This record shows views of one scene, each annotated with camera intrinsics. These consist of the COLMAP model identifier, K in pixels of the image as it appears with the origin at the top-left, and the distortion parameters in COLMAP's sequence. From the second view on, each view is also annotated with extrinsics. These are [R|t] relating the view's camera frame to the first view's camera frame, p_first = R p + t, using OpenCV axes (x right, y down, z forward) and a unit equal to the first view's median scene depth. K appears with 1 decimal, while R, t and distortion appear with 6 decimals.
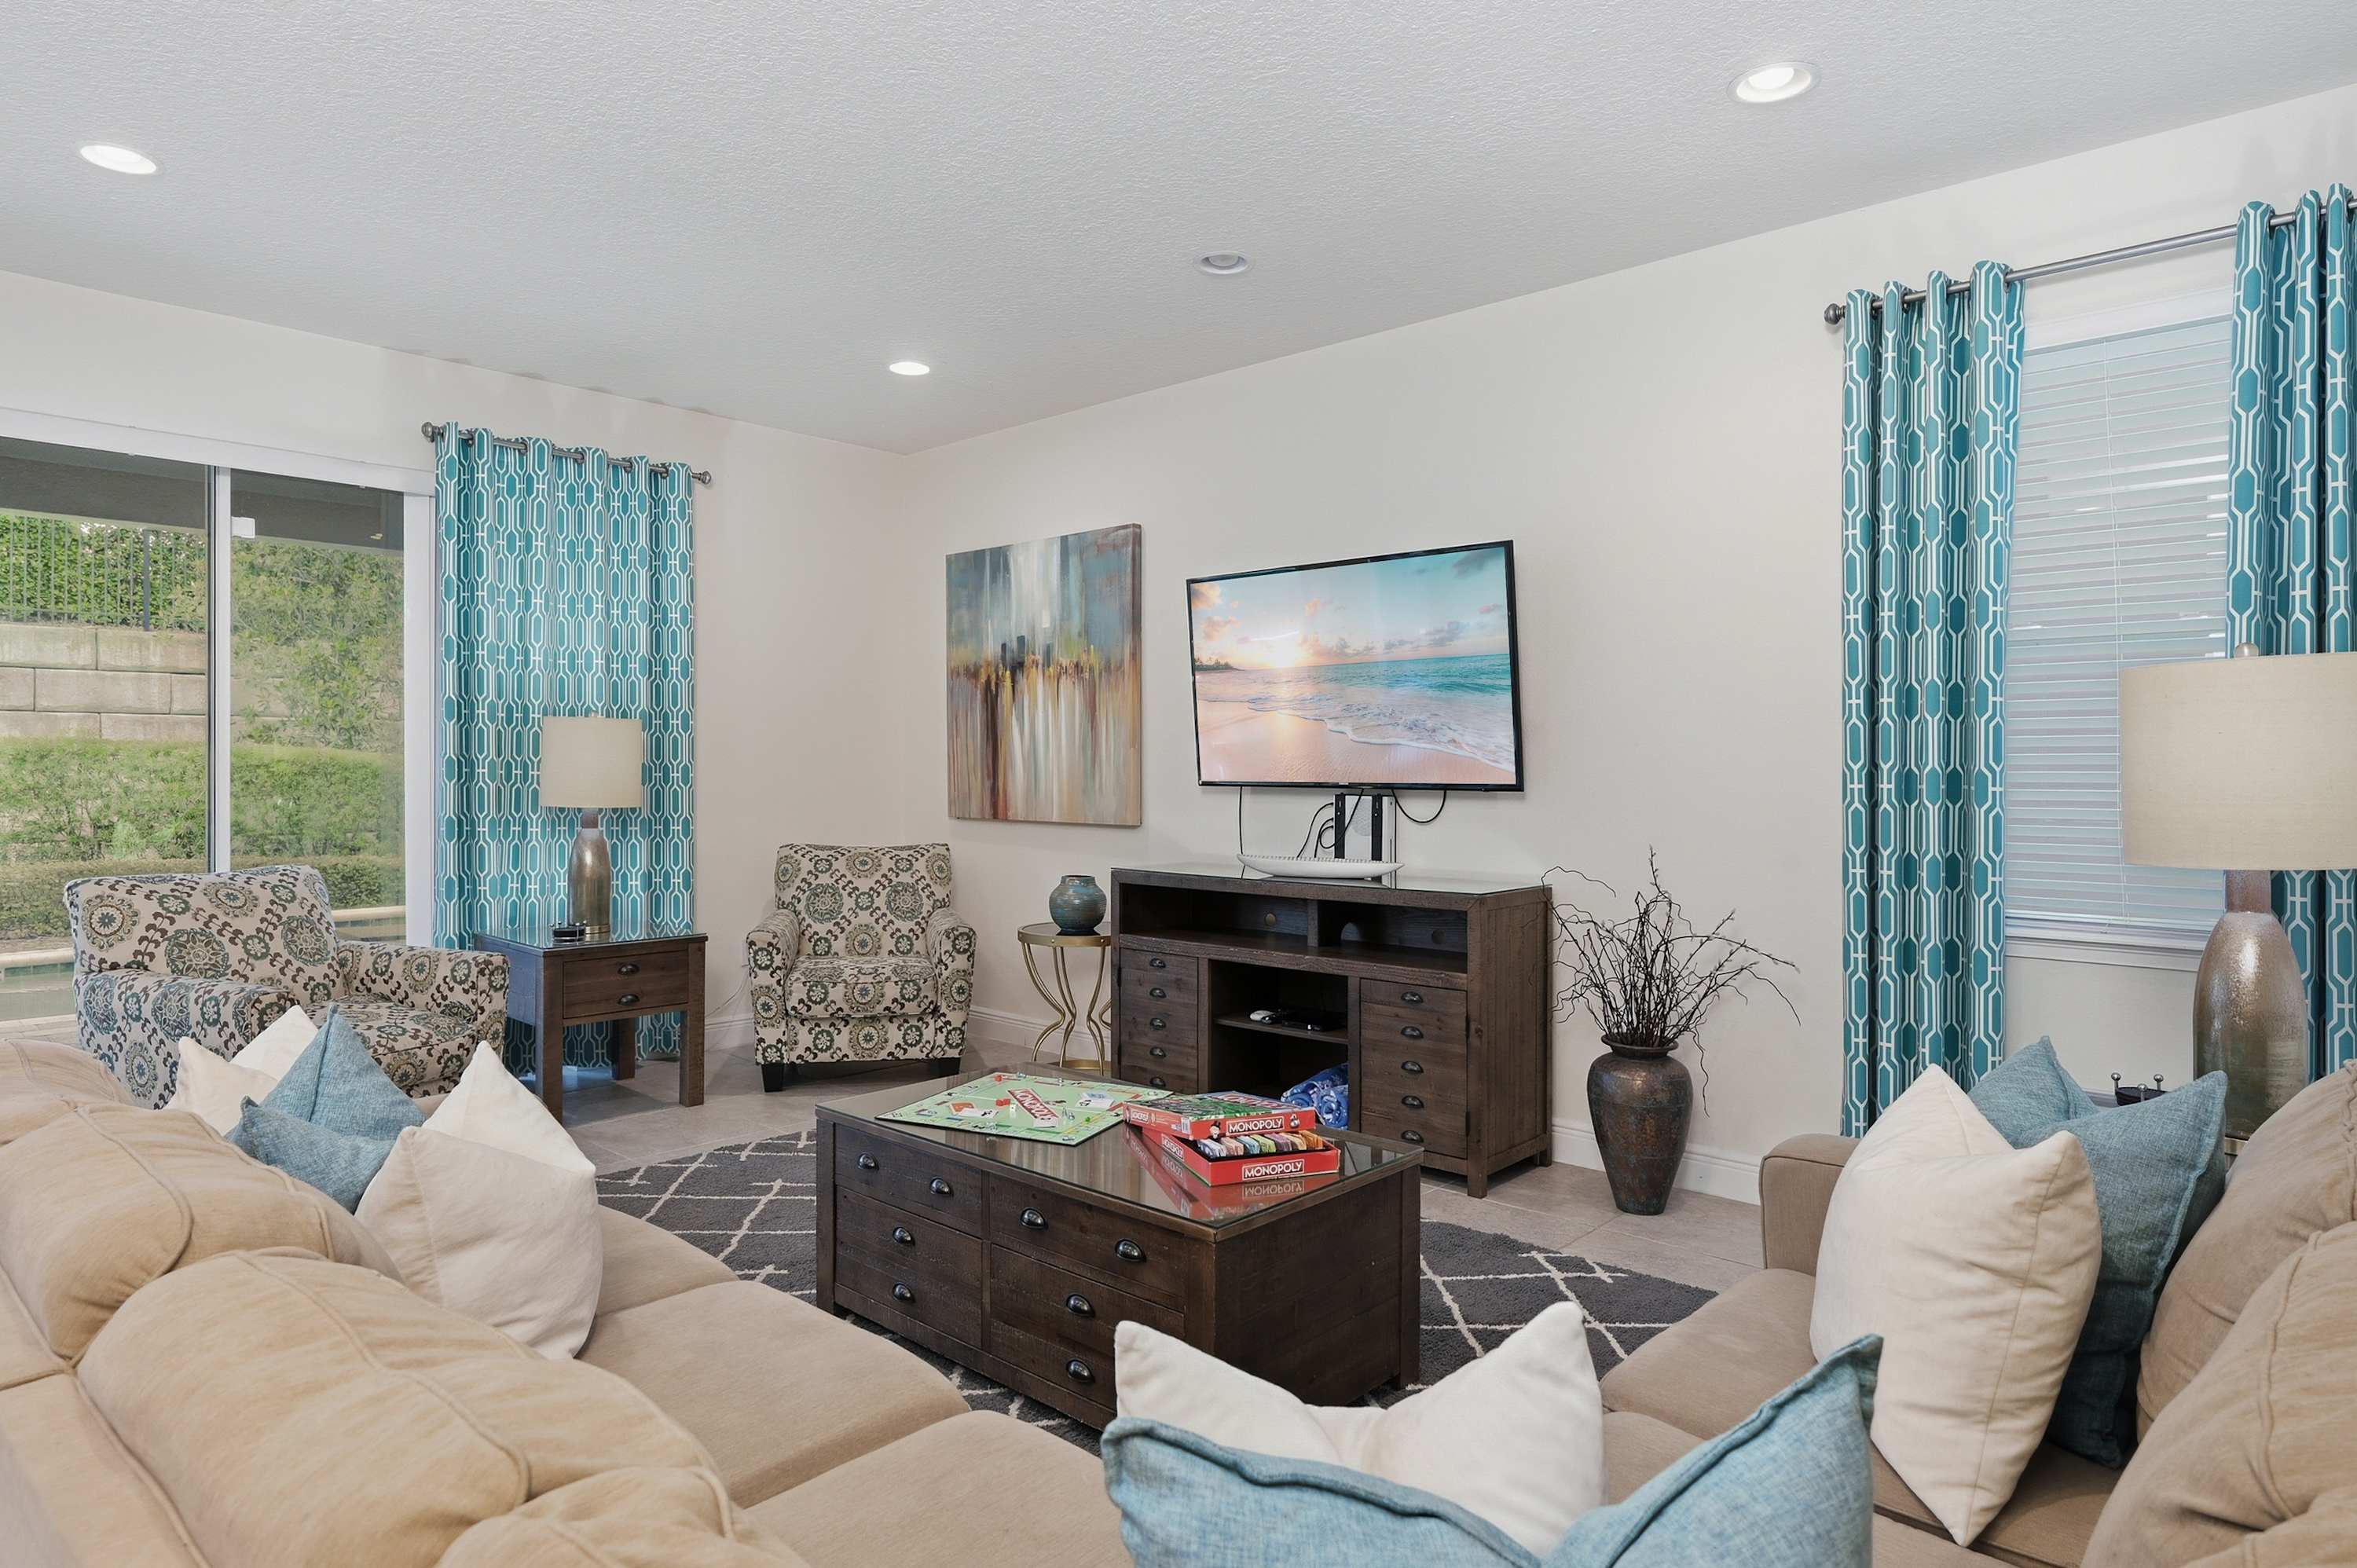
lens RADIAL K [[1365.0, 0, 1180.3], [0, 1365.0, 765.3], [0, 0, 1]] dist [0.000026, 0.000448]
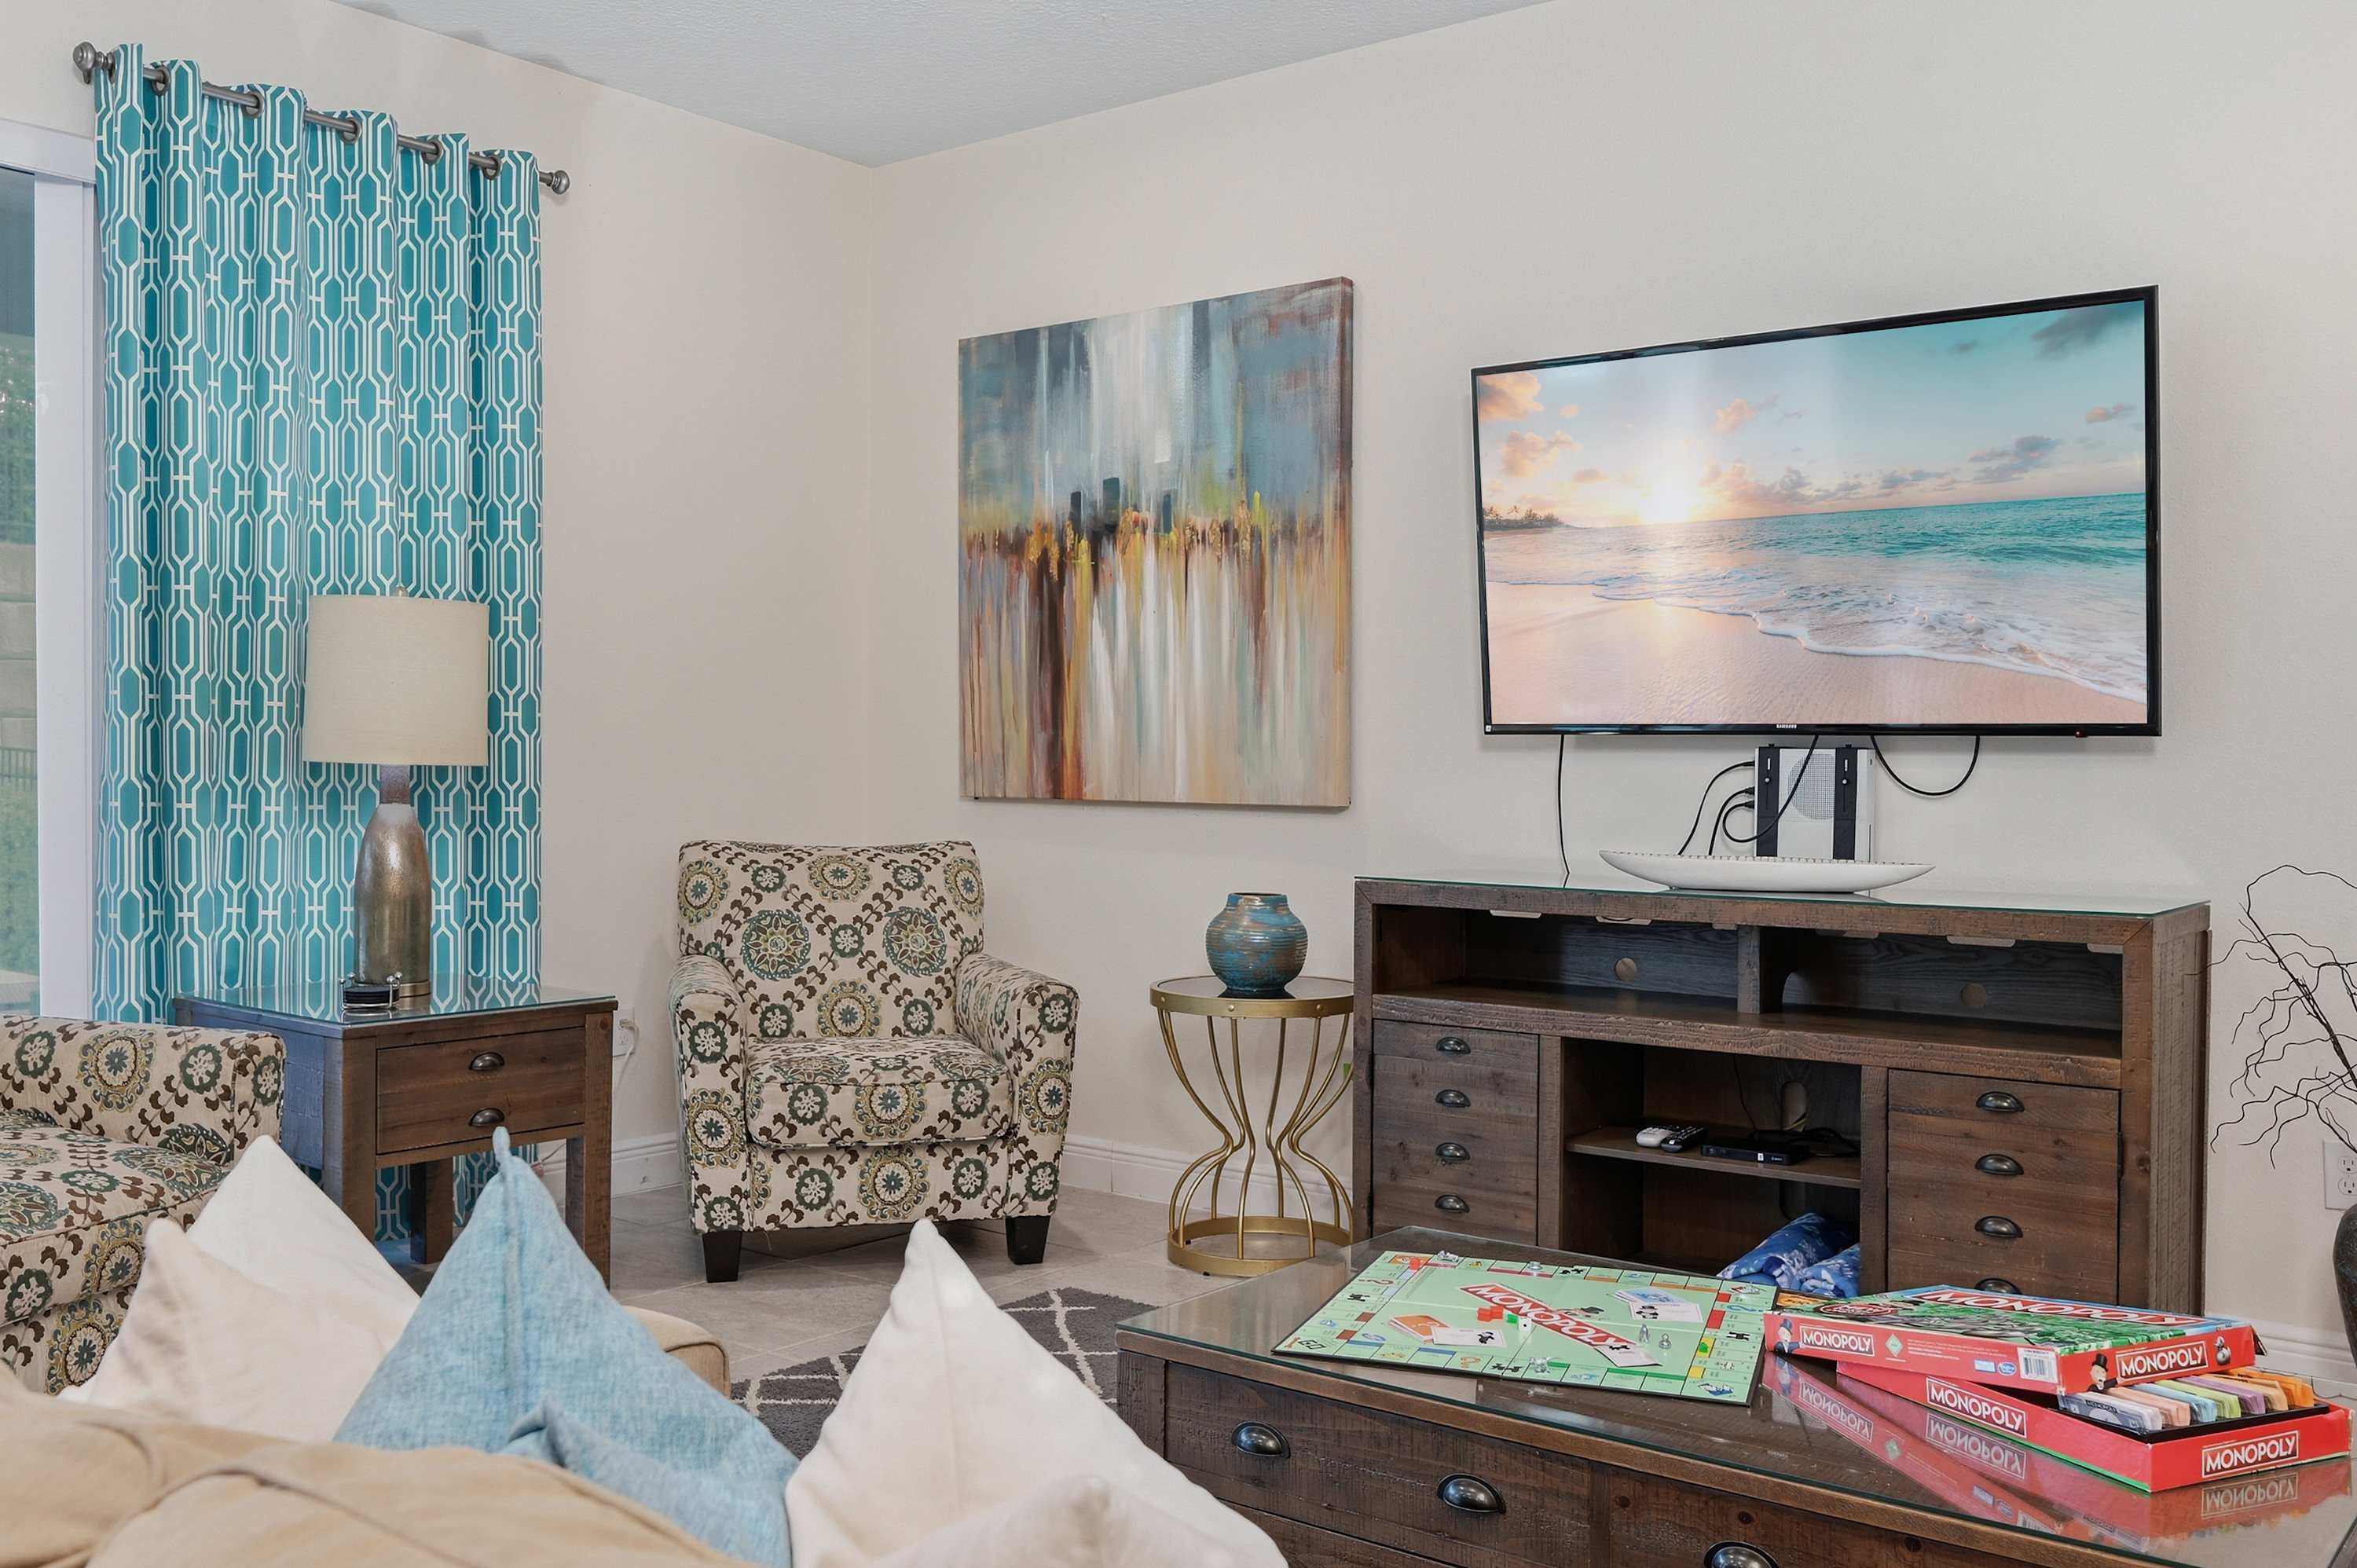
lens RADIAL K [[2083.8, 0, 1178.5], [0, 2083.8, 784.0], [0, 0, 1]] dist [-0.007411, 0.003328]
pose [[0.996485, 0.004839, 0.083637, -0.185734], [-0.006069, 0.999877, 0.014466, 0.023639], [-0.083557, -0.014922, 0.996391, 0.144490]]
